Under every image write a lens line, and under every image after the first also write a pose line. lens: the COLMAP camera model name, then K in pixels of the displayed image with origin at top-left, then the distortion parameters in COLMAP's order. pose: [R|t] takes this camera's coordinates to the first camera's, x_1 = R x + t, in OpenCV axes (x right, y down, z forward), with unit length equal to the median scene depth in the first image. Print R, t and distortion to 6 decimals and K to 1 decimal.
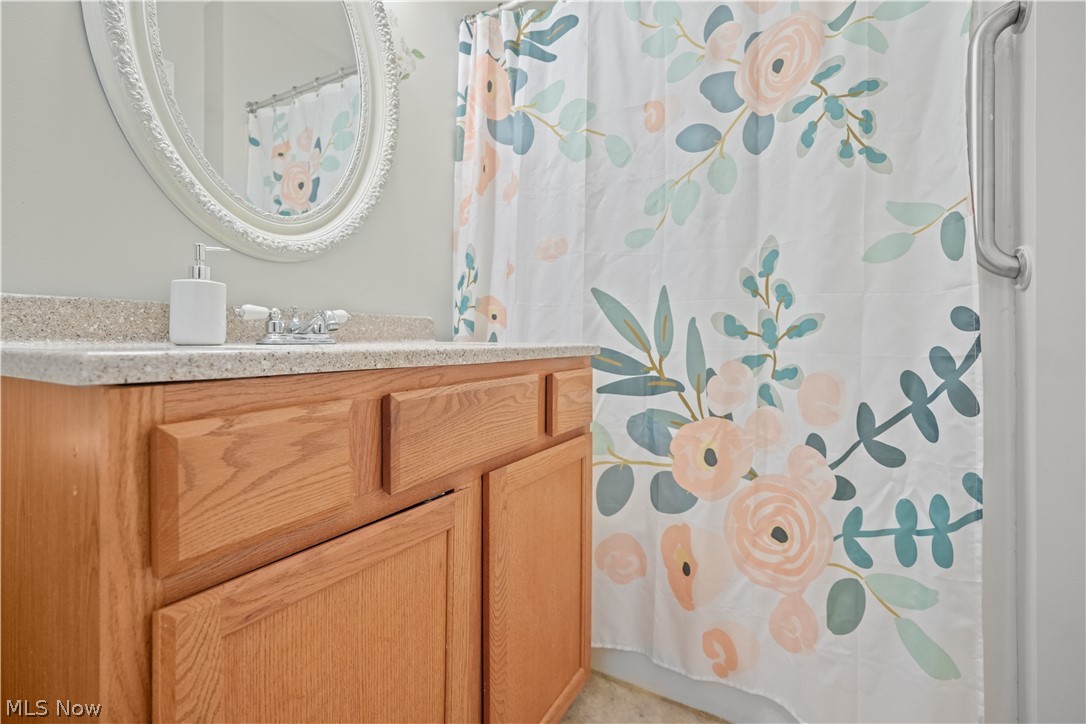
lens RADIAL K [[485.1, 0, 536.3], [0, 485.1, 340.9], [0, 0, 1]] dist [-0.007747, 0.003151]
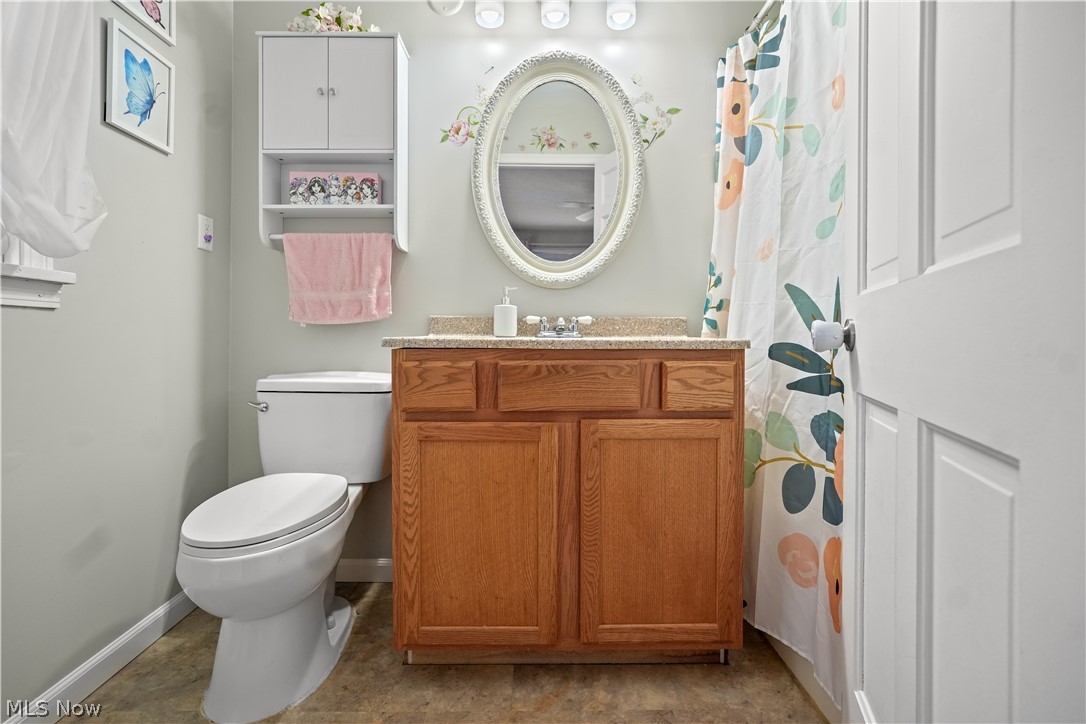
lens RADIAL K [[485.1, 0, 543.1], [0, 485.1, 335.3], [0, 0, 1]] dist [-0.007747, 0.003151]
pose [[0.531616, 0.001744, -0.846984, 0.751156], [-0.006919, 0.999973, -0.002284, 0.002967], [0.846957, 0.007075, 0.531614, 0.041798]]
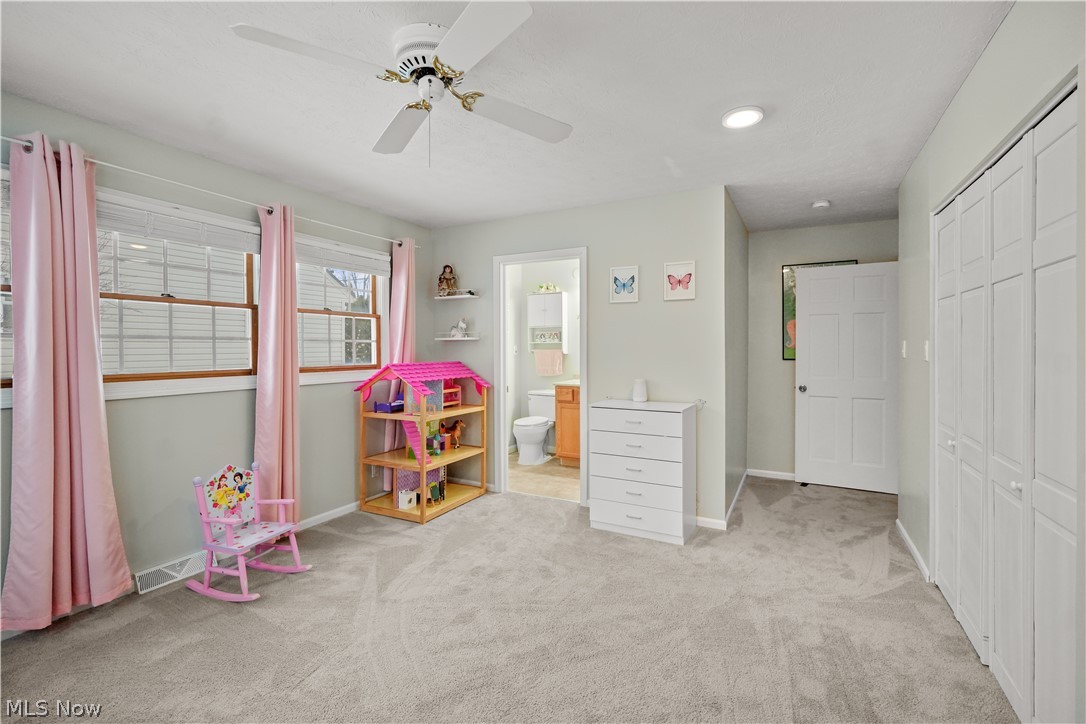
lens RADIAL K [[485.1, 0, 542.6], [0, 485.1, 355.4], [0, 0, 1]] dist [-0.007747, 0.003151]
pose [[0.047060, 0.013294, -0.998804, 3.978629], [-0.005499, 0.999900, 0.013049, -0.289545], [0.998877, 0.004879, 0.047129, 0.002925]]
